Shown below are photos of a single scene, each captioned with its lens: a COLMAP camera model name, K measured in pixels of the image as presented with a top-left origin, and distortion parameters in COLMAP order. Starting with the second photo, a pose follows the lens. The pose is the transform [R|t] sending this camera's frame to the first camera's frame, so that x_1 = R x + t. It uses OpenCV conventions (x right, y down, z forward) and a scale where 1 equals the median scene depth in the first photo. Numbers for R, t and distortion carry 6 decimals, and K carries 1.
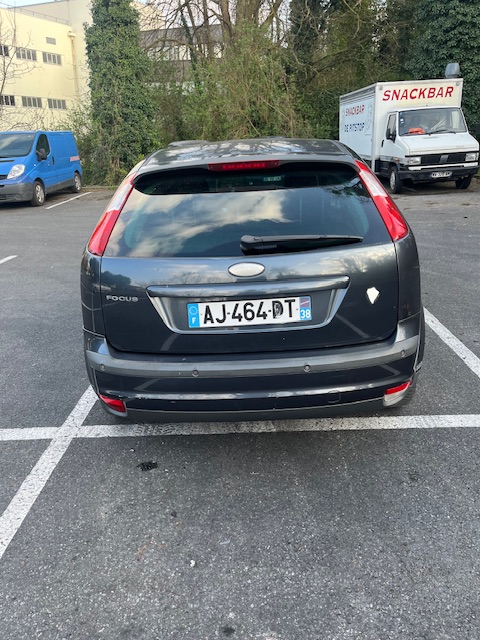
lens RADIAL K [[483.5, 0, 240.0], [0, 483.5, 320.0], [0, 0, 1]] dist [0.105178, 0.000274]
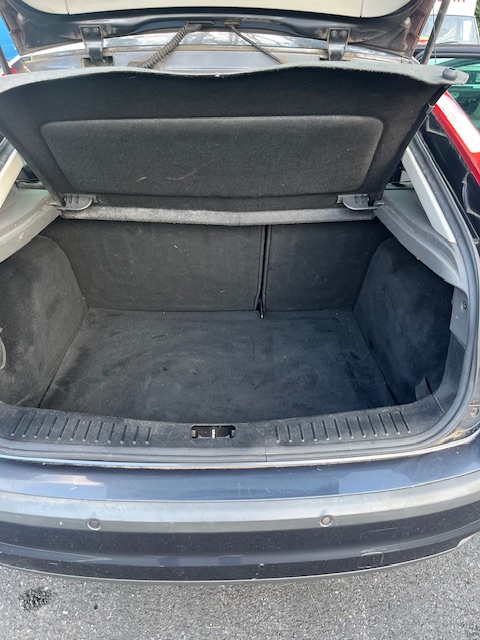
lens RADIAL K [[483.7, 0, 240.0], [0, 483.7, 320.0], [0, 0, 1]] dist [-0.000905, -0.000737]
pose [[0.997670, 0.035728, 0.058121, 0.003028], [-0.045379, 0.983650, 0.174282, -0.031763], [-0.050944, -0.176514, 0.982979, 0.099729]]
